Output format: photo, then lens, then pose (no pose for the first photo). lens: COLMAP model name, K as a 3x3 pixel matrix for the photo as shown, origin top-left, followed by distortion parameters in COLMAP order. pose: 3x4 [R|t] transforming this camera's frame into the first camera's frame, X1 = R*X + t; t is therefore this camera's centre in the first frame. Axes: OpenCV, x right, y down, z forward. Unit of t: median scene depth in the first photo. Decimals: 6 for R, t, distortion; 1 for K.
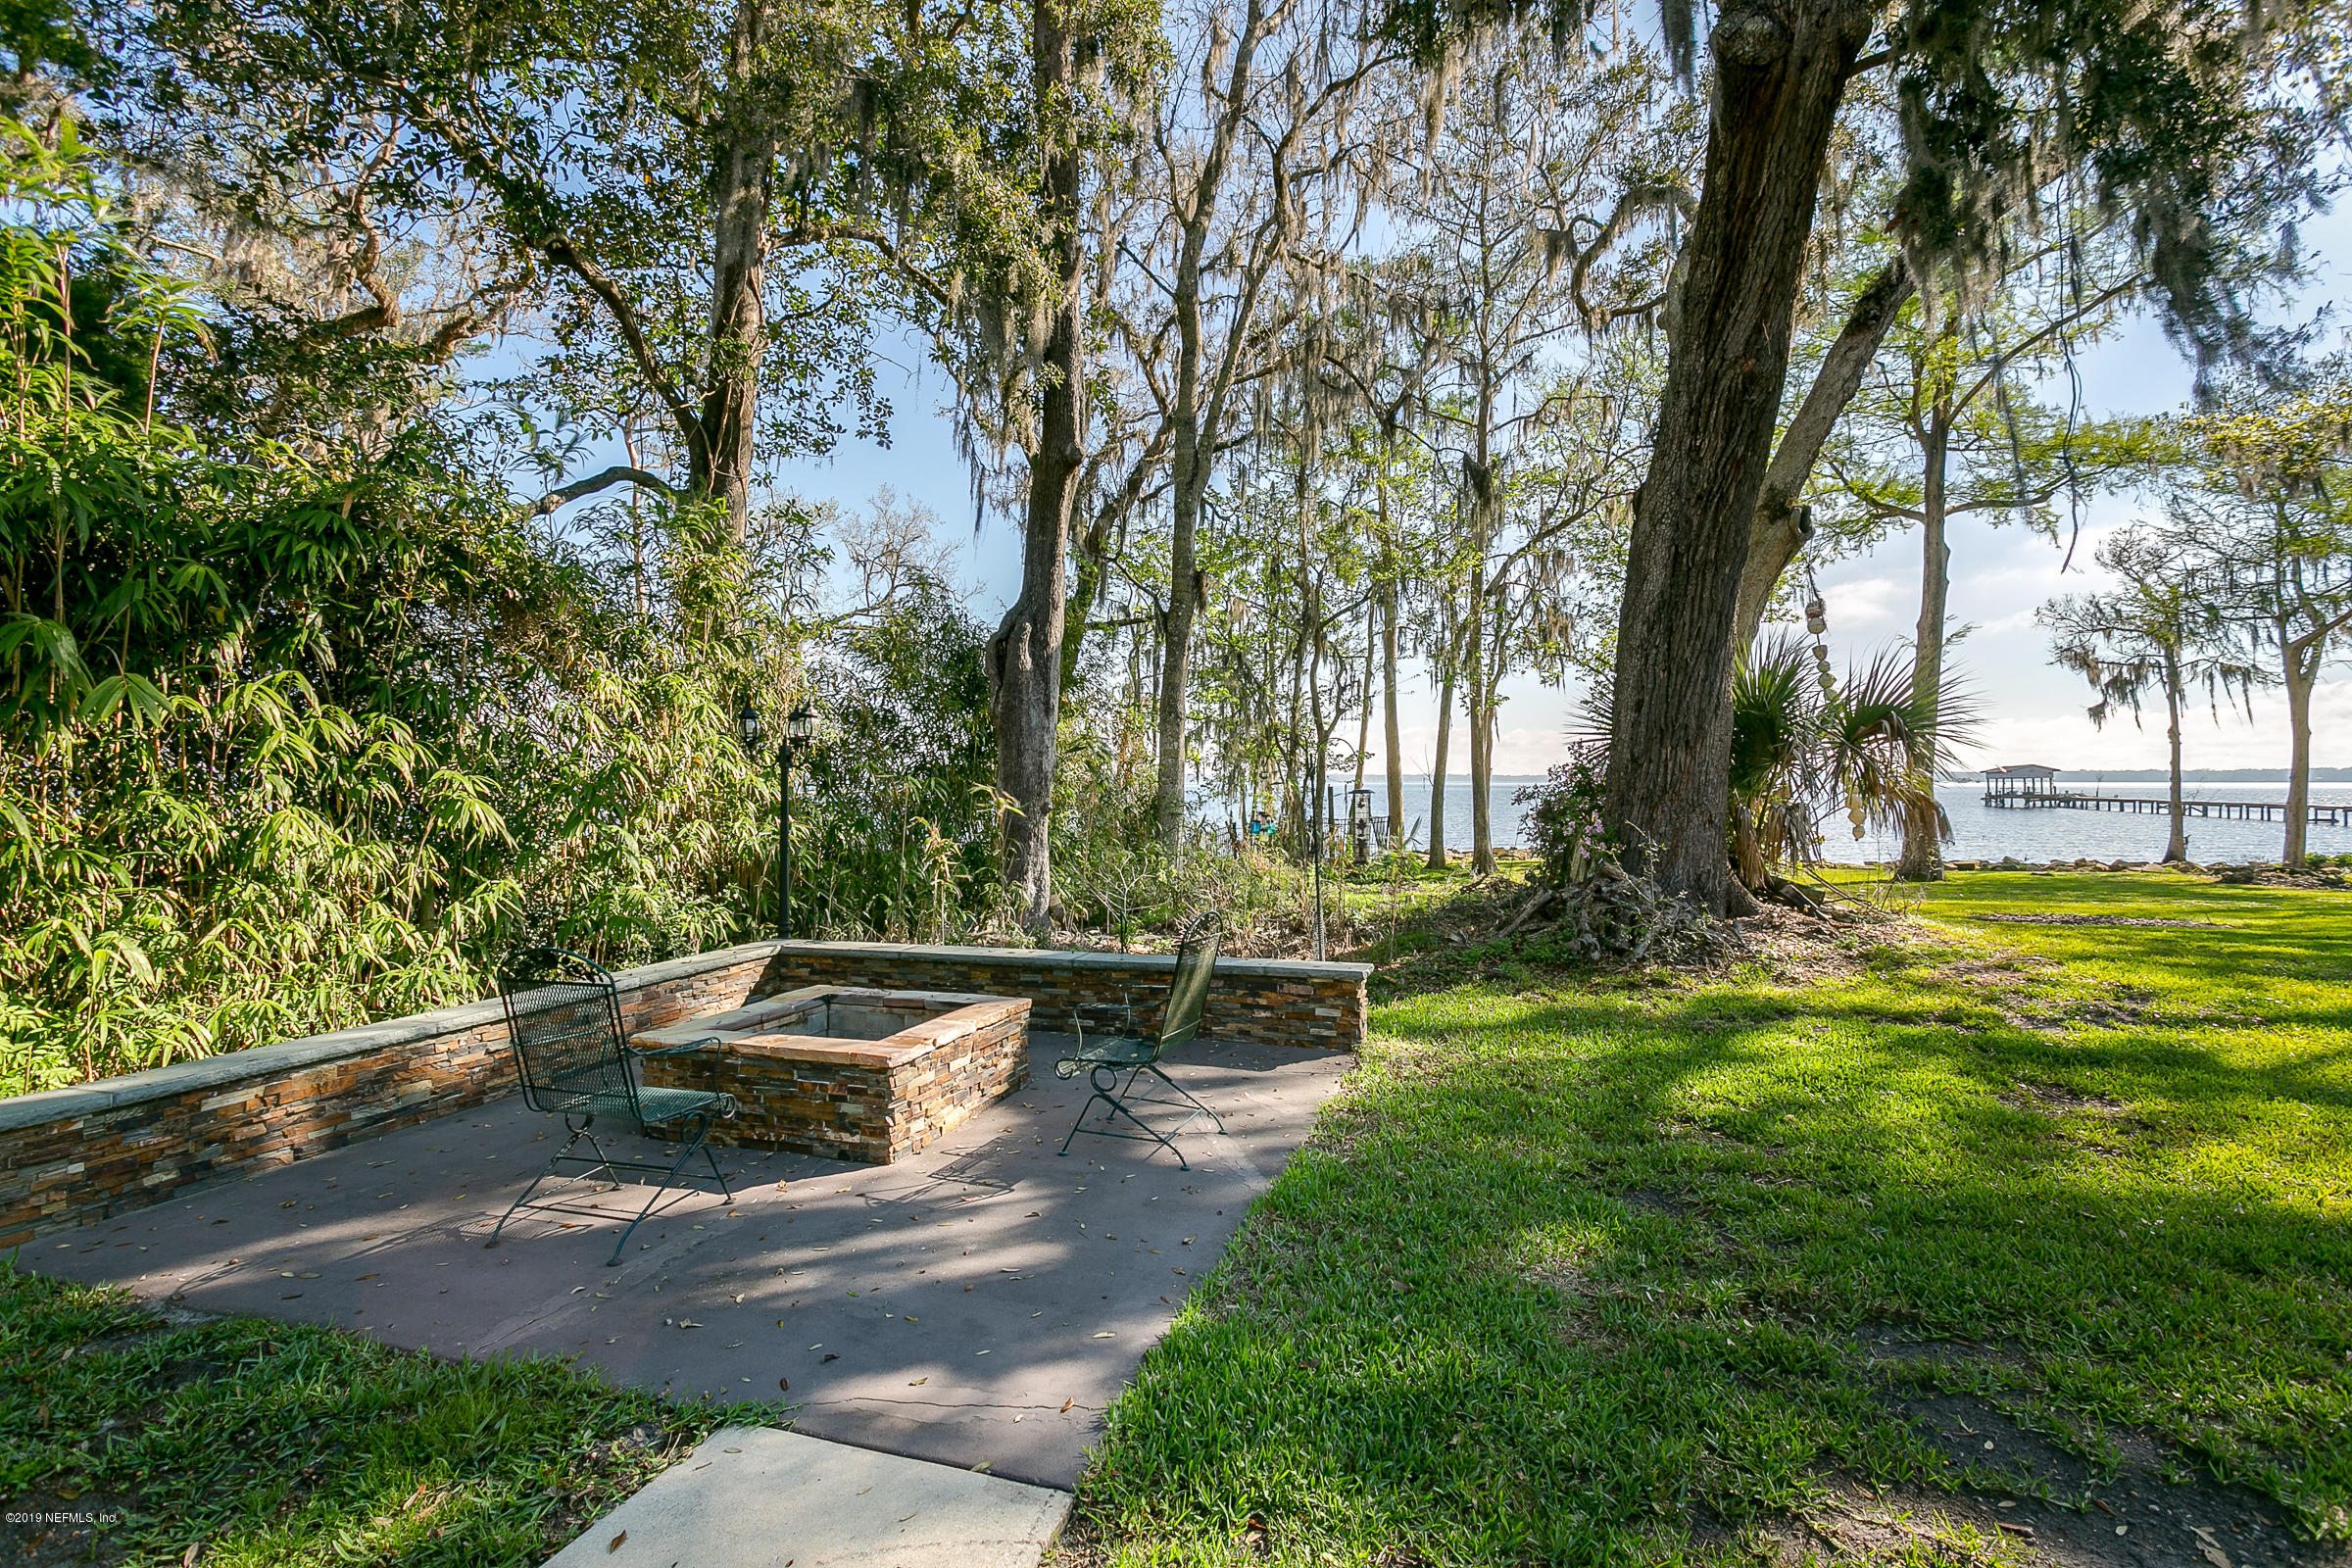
lens RADIAL K [[1109.0, 0, 1176.0], [0, 1109.0, 784.0], [0, 0, 1]] dist [0.004098, 0.000722]
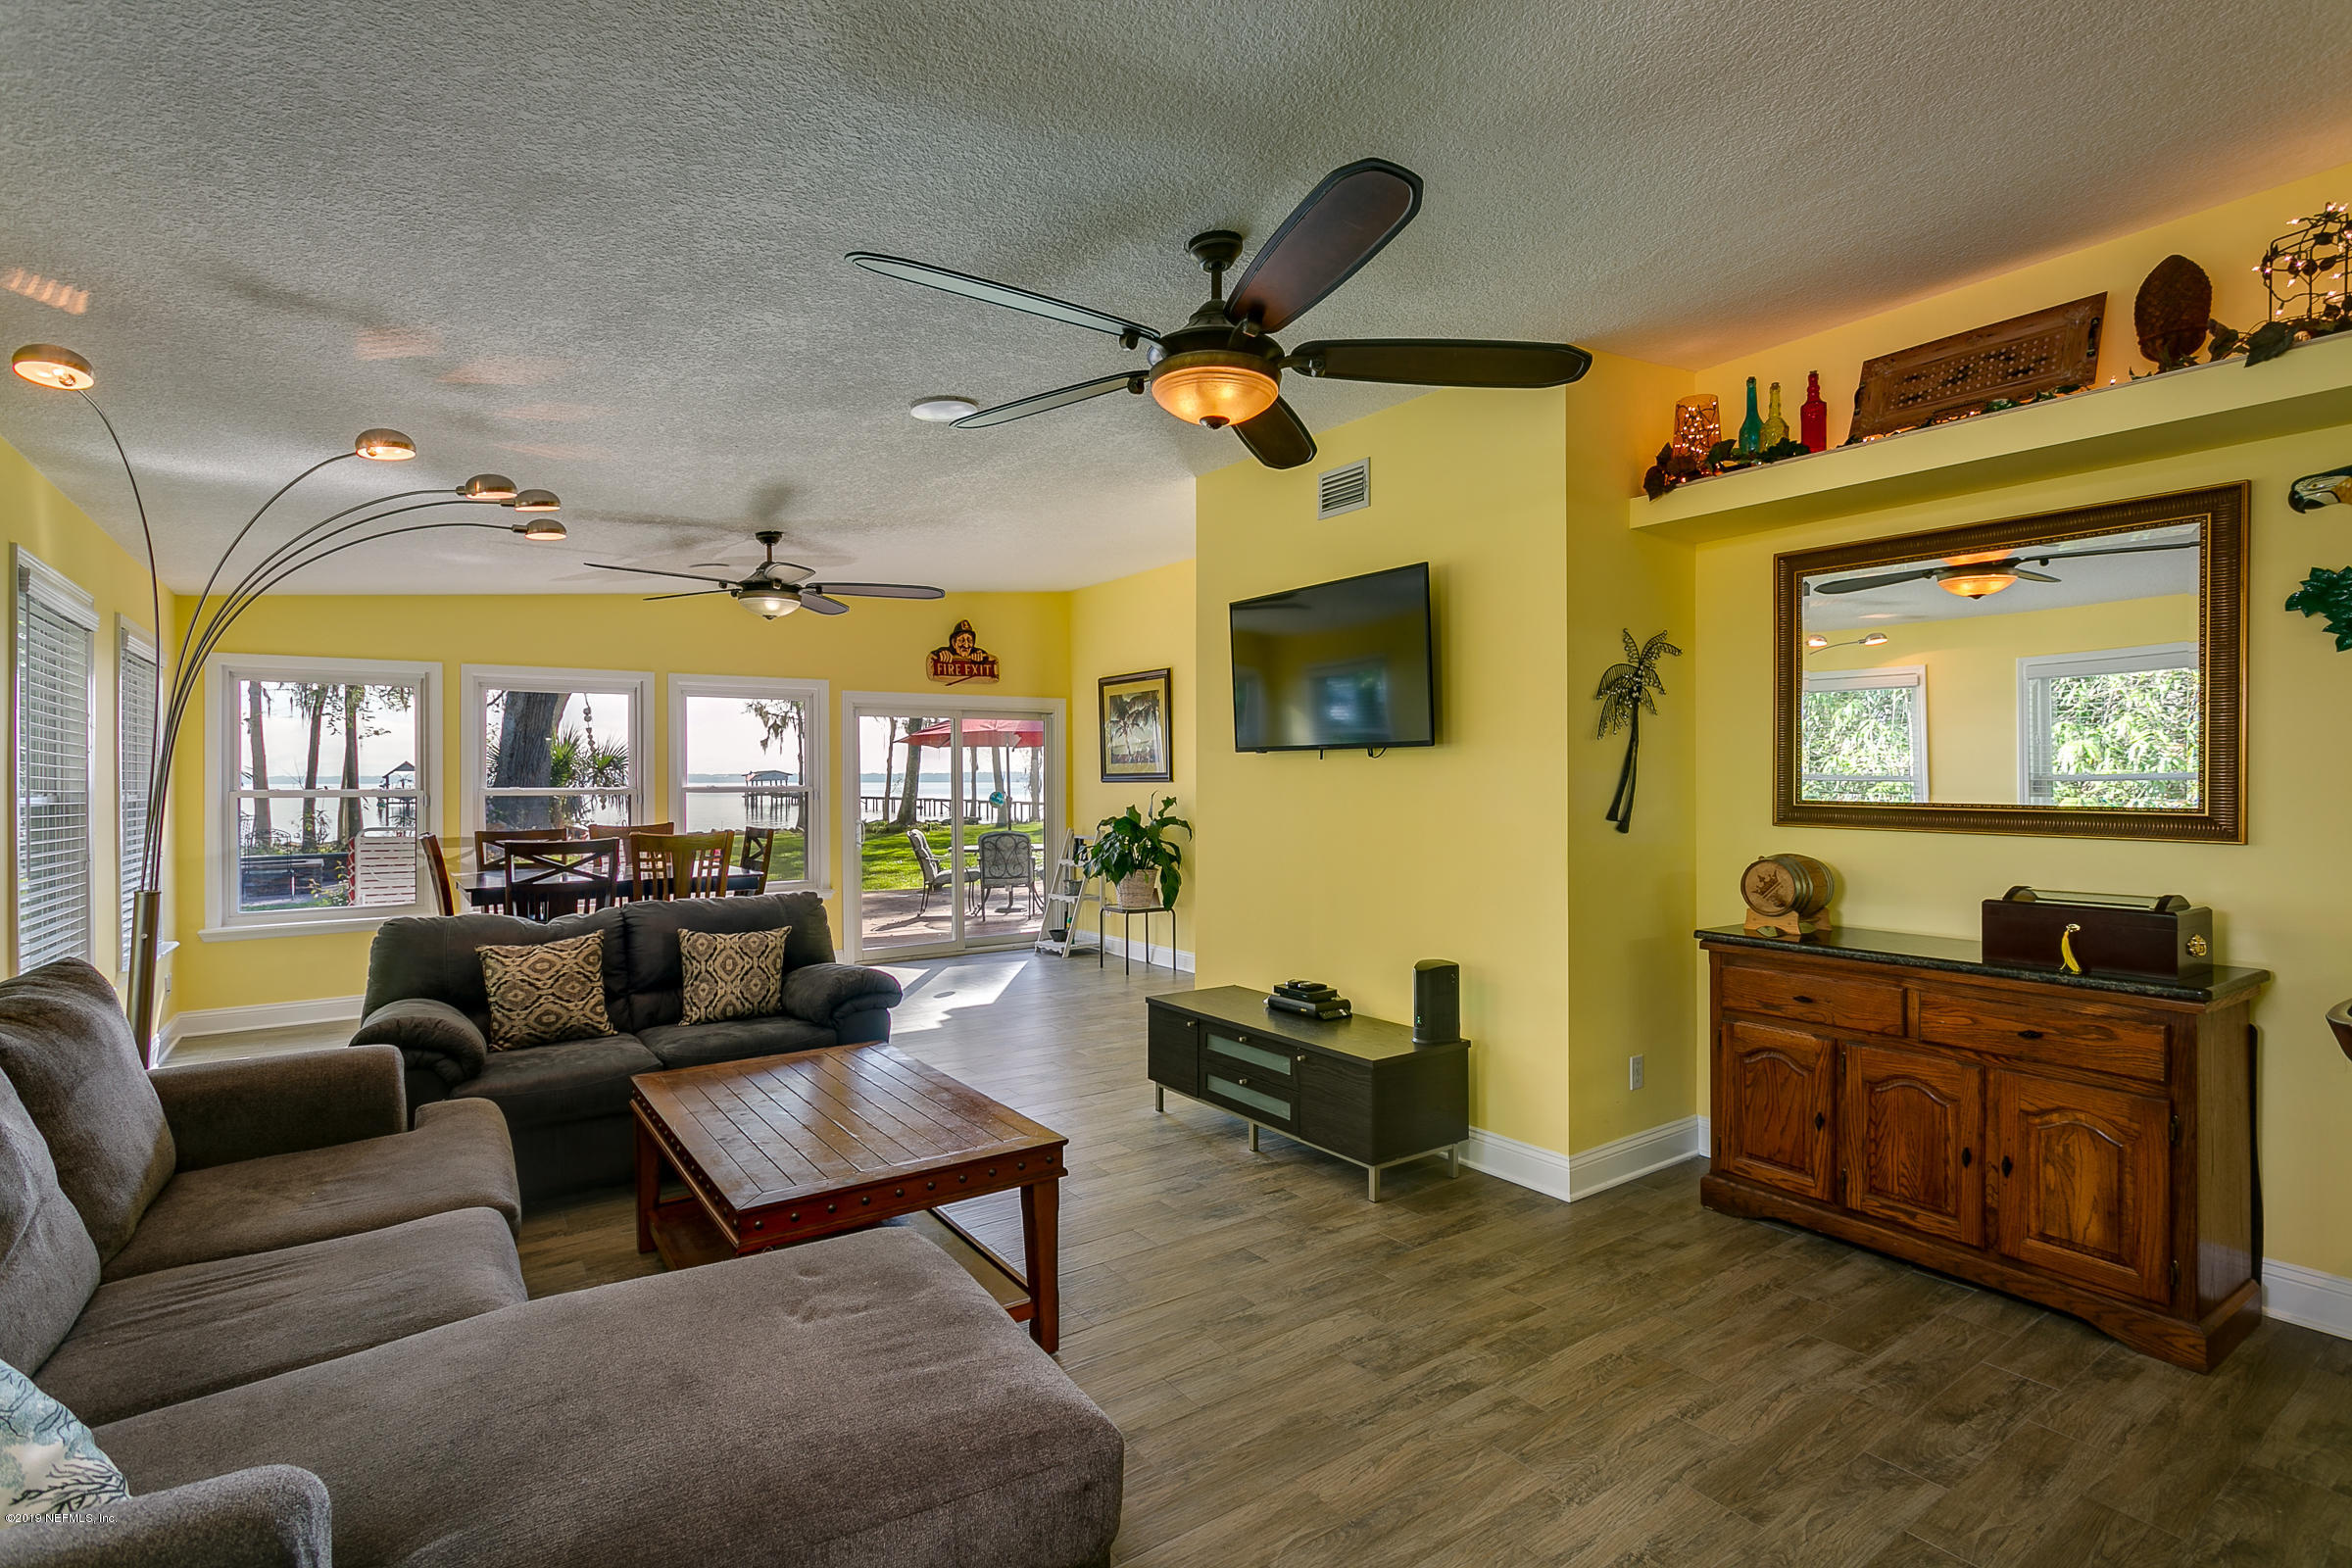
lens RADIAL K [[1109.0, 0, 1176.0], [0, 1109.0, 784.0], [0, 0, 1]] dist [0.004098, 0.000722]
pose [[0.552287, -0.000433, 0.833654, -0.604347], [-0.000359, 1.000000, 0.000757, -0.008611], [-0.833654, -0.000717, 0.552287, -1.164375]]
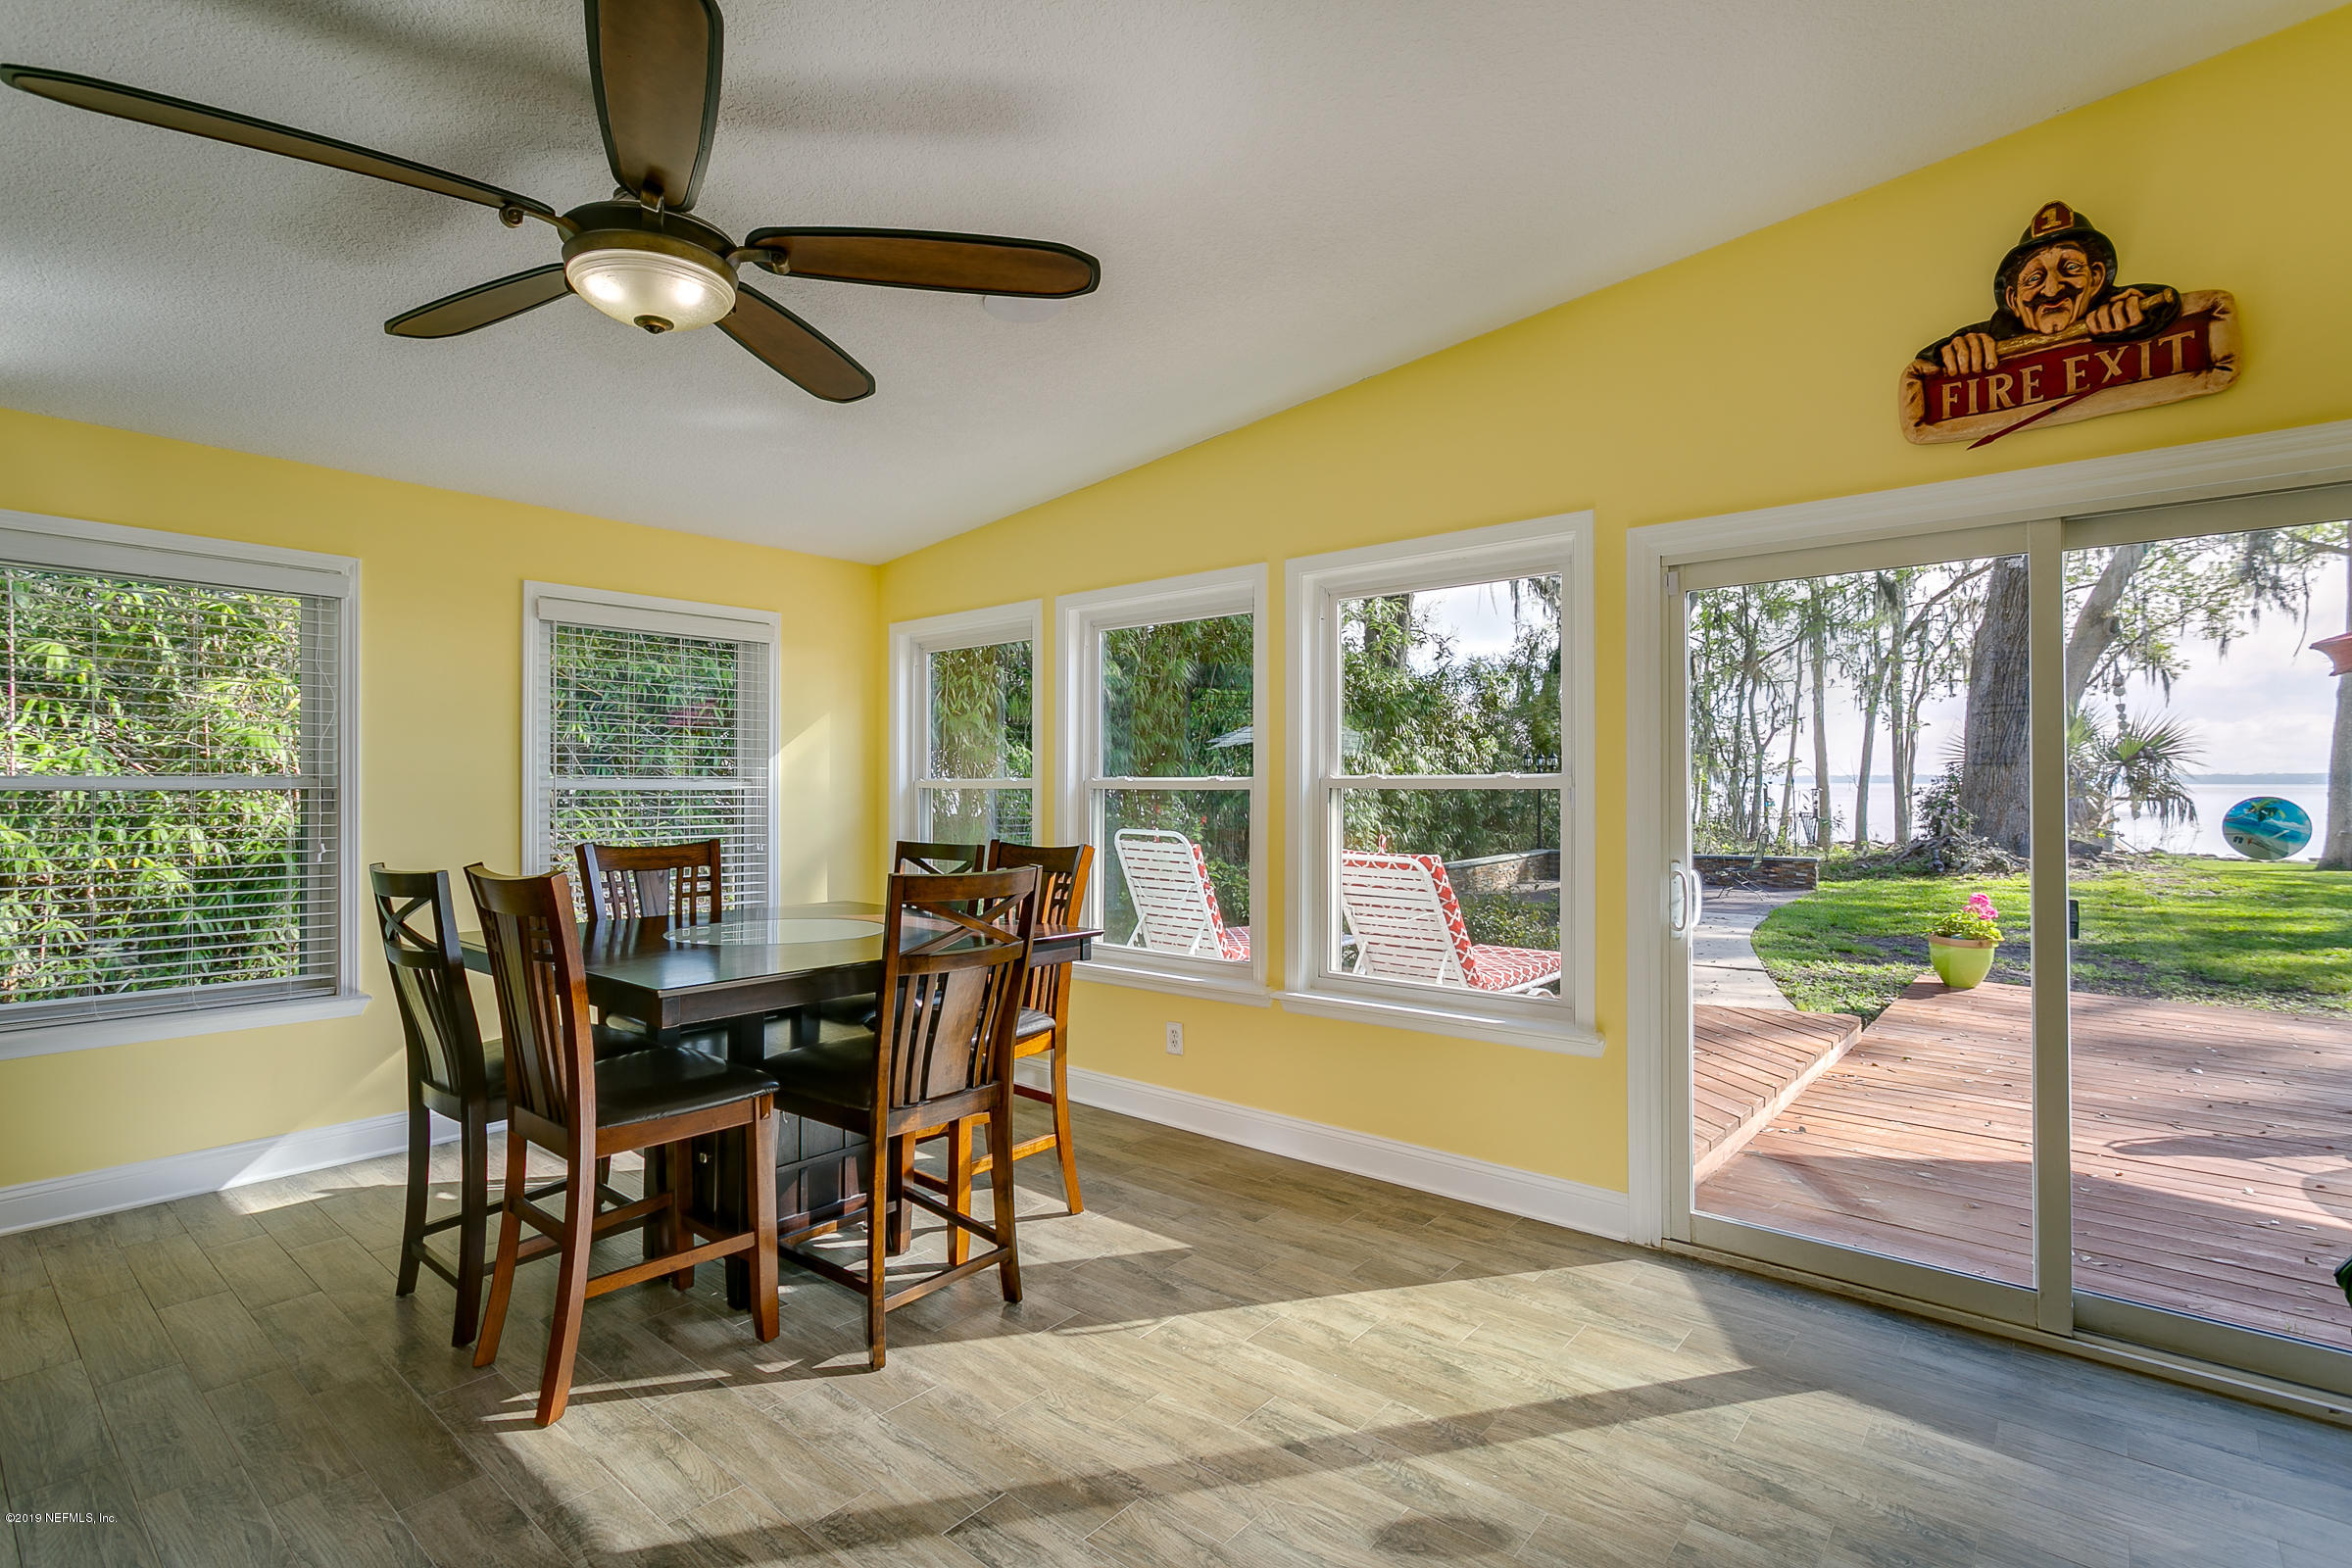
lens RADIAL K [[1109.0, 0, 1176.0], [0, 1109.0, 784.0], [0, 0, 1]] dist [0.004098, 0.000722]
pose [[0.947326, 0.002851, -0.320257, -0.209175], [-0.003420, 0.999993, -0.001213, 0.003182], [0.320251, 0.002244, 0.947330, -0.945978]]
